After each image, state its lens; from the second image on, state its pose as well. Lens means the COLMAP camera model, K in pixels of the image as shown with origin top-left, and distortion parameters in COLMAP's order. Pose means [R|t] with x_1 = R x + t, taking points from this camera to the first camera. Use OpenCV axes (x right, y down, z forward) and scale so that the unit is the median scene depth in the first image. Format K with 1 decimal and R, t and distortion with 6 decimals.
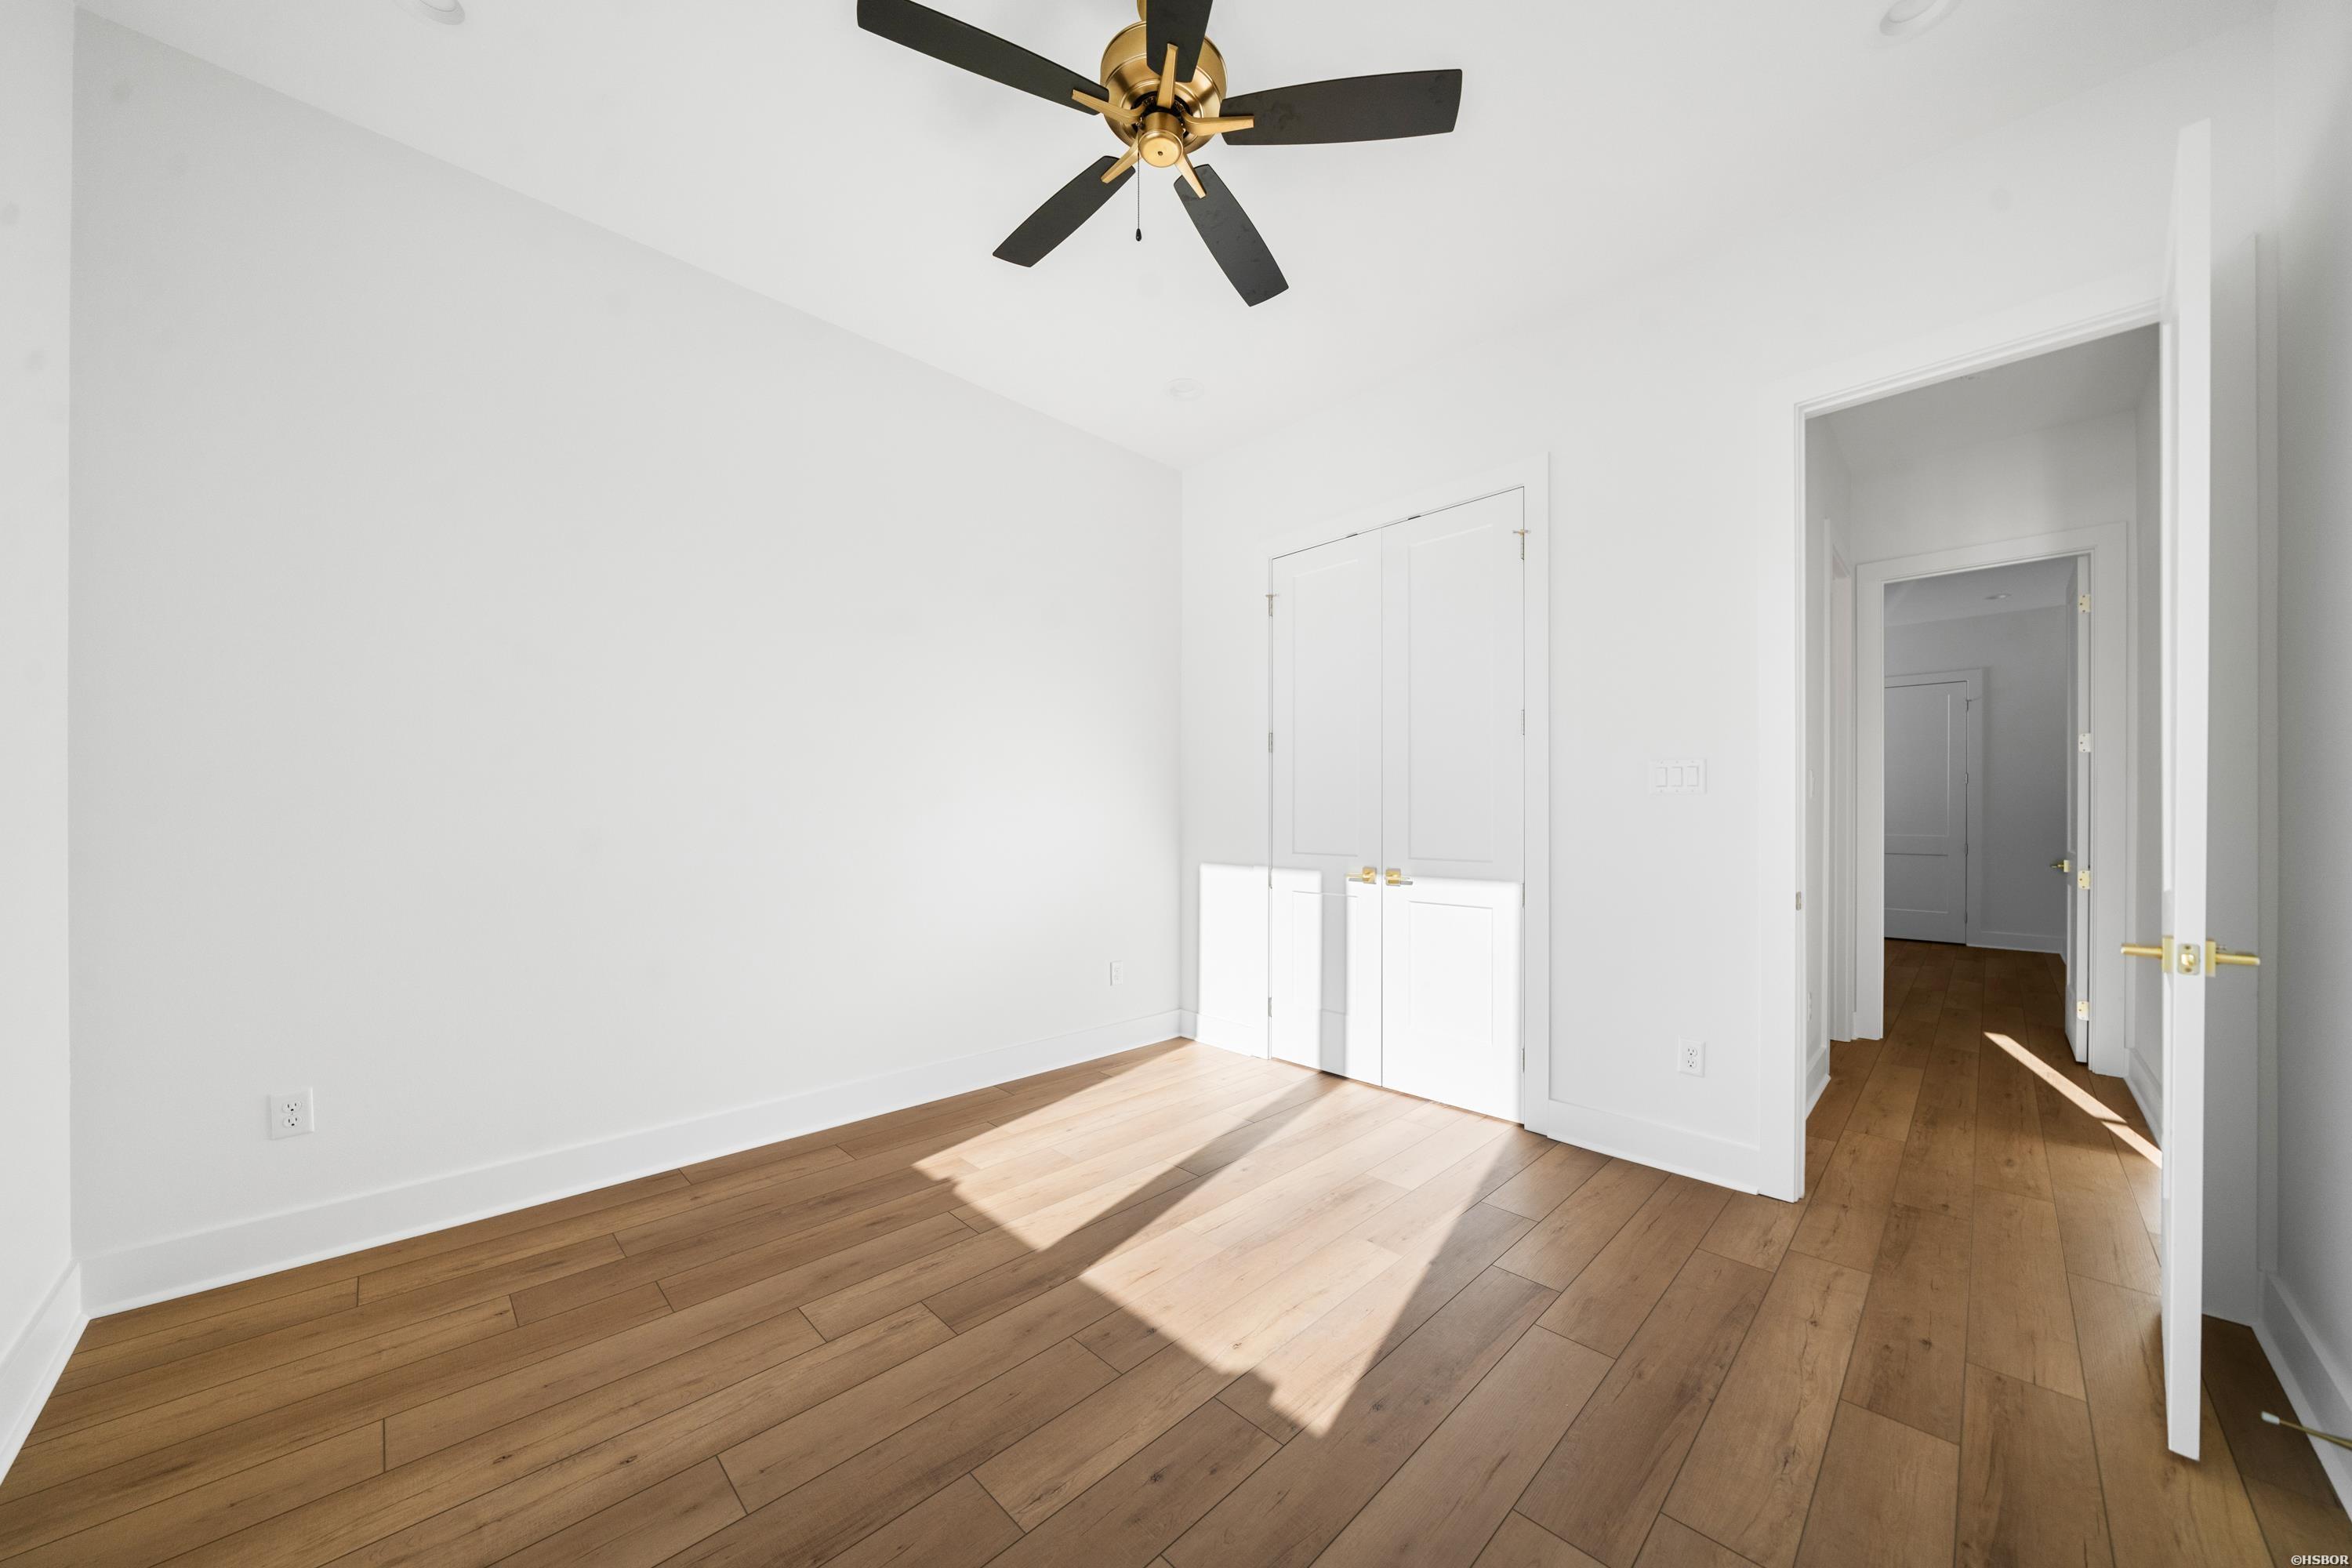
lens RADIAL K [[814.3, 0, 1175.0], [0, 814.3, 806.8], [0, 0, 1]] dist [-0.002688, -0.000130]
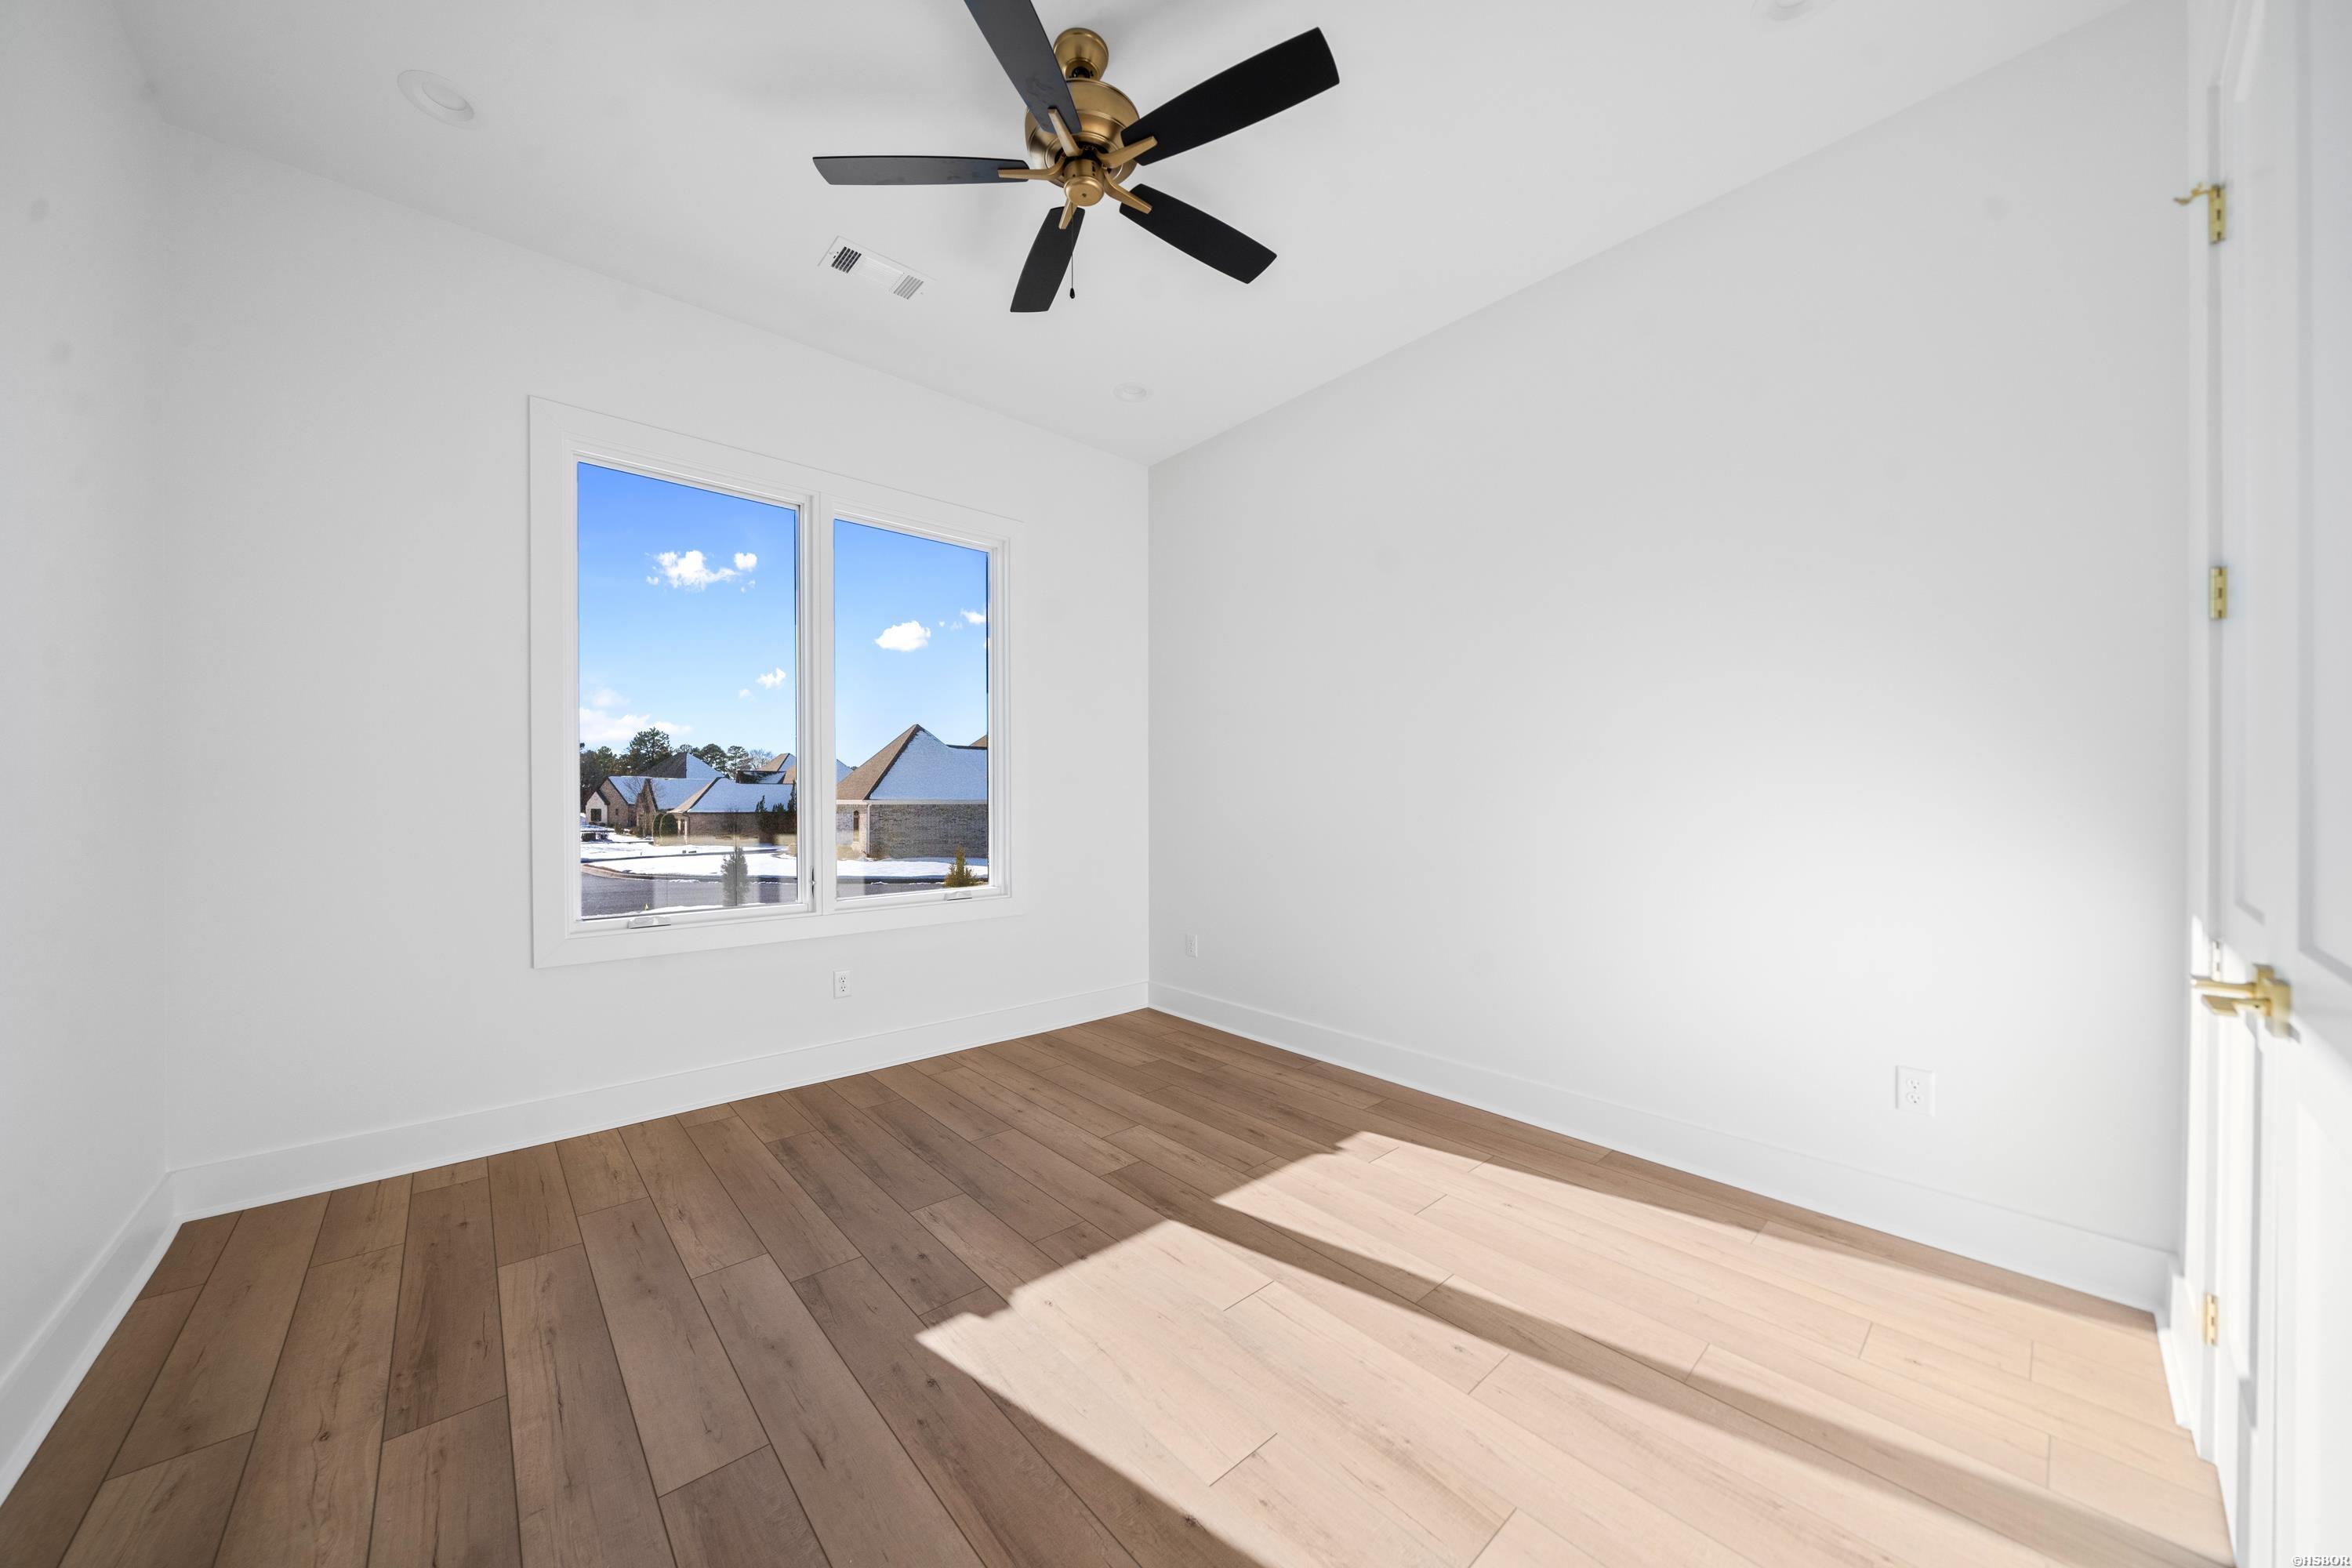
lens RADIAL K [[814.3, 0, 1174.4], [0, 814.3, 786.0], [0, 0, 1]] dist [-0.002688, -0.000130]
pose [[-0.056351, -0.020954, -0.998191, 0.996065], [0.009867, 0.999719, -0.021543, 0.016010], [0.998362, -0.011063, -0.056128, 1.082222]]
